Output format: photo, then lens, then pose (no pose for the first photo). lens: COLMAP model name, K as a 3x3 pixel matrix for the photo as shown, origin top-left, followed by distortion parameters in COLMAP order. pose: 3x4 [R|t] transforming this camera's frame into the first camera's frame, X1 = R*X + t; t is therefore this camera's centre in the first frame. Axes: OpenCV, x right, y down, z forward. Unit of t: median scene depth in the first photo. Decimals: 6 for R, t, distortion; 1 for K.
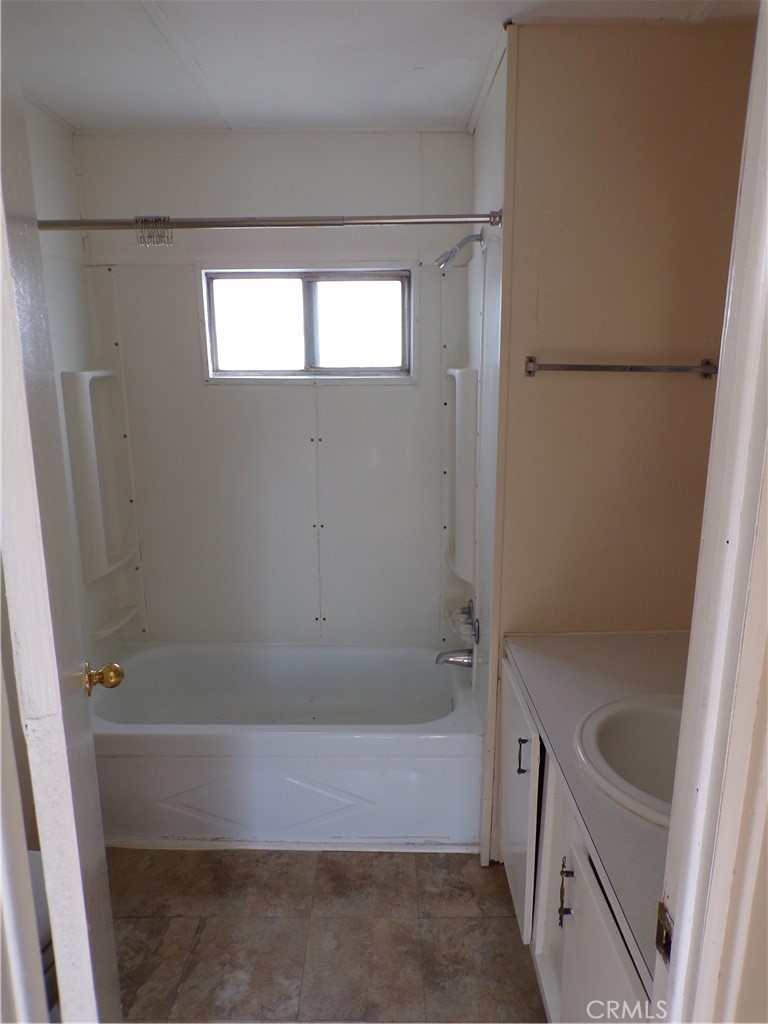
lens RADIAL K [[681.7, 0, 385.6], [0, 681.7, 509.2], [0, 0, 1]] dist [-0.015582, 0.014196]
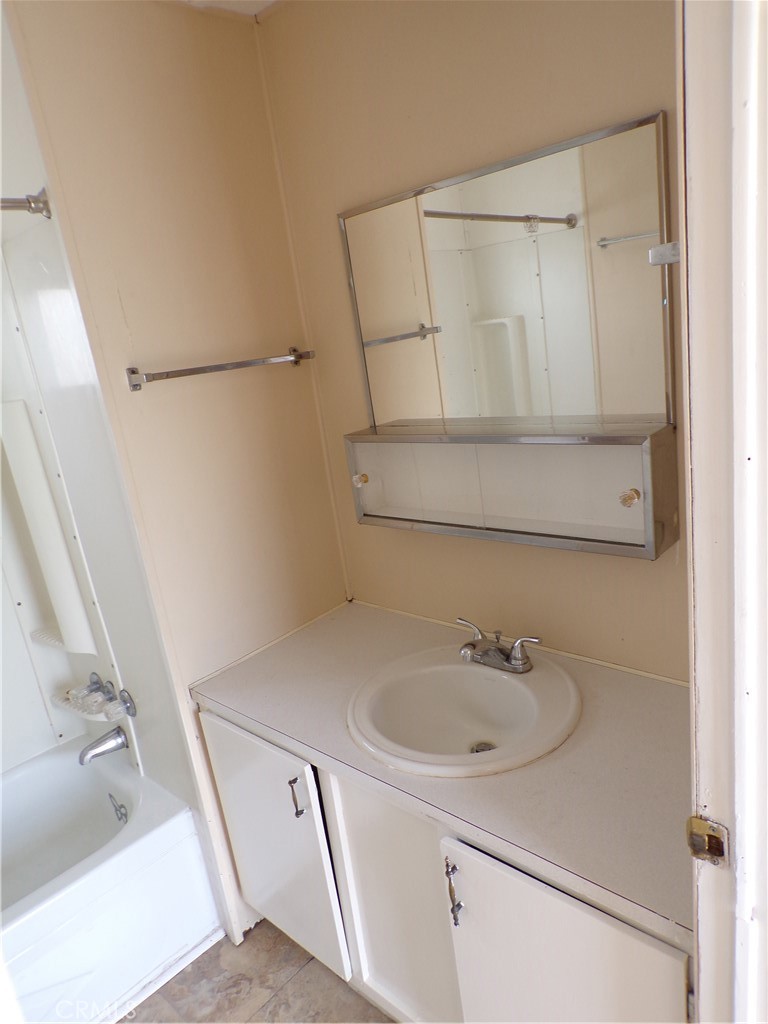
lens RADIAL K [[681.7, 0, 387.9], [0, 681.7, 516.3], [0, 0, 1]] dist [-0.015582, 0.014196]
pose [[0.676870, -0.274238, 0.683111, -0.181871], [0.283525, 0.953539, 0.101868, -0.038760], [-0.679309, 0.124727, 0.723175, 0.174074]]
